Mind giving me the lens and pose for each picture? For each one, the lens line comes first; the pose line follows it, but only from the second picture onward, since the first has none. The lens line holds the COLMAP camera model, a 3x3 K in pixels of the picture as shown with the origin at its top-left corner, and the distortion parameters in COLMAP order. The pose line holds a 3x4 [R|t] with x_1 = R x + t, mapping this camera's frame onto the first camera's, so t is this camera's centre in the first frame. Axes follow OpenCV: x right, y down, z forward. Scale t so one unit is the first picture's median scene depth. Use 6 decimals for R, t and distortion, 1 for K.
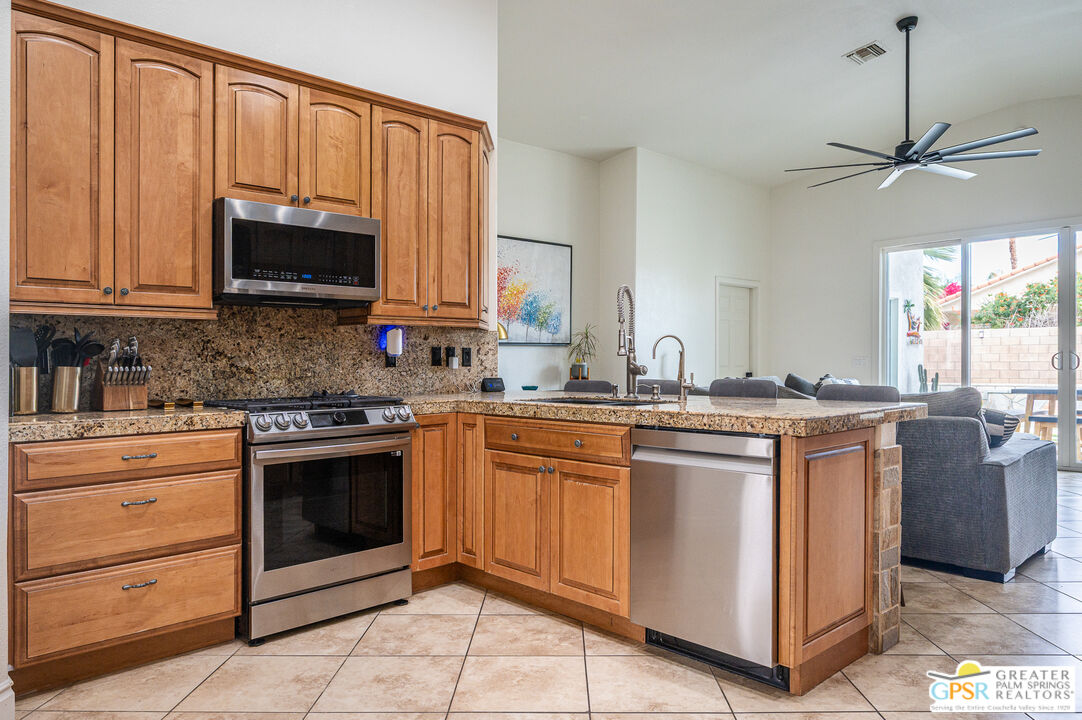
lens RADIAL K [[739.4, 0, 541.0], [0, 739.4, 360.0], [0, 0, 1]] dist [0.003080, -0.000465]
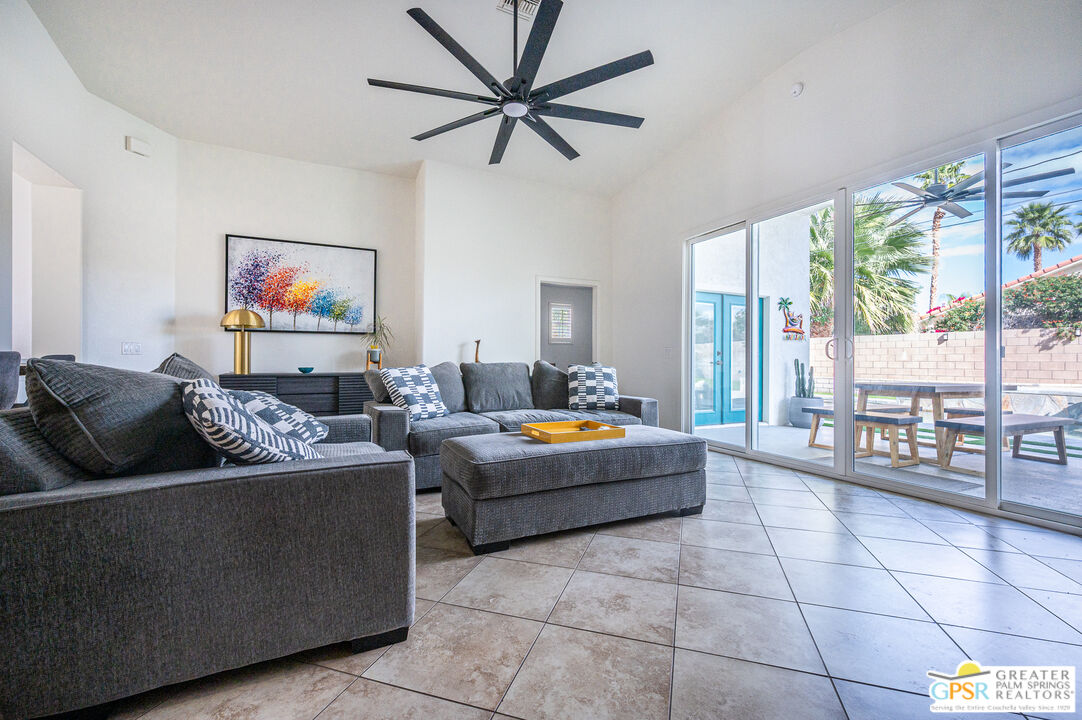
lens RADIAL K [[463.3, 0, 541.0], [0, 463.3, 360.0], [0, 0, 1]] dist [-0.000684, -0.000131]
pose [[0.957861, 0.012815, -0.286947, 0.510045], [-0.012199, 0.999918, 0.003933, 0.014652], [0.286974, -0.000267, 0.957938, 0.372226]]
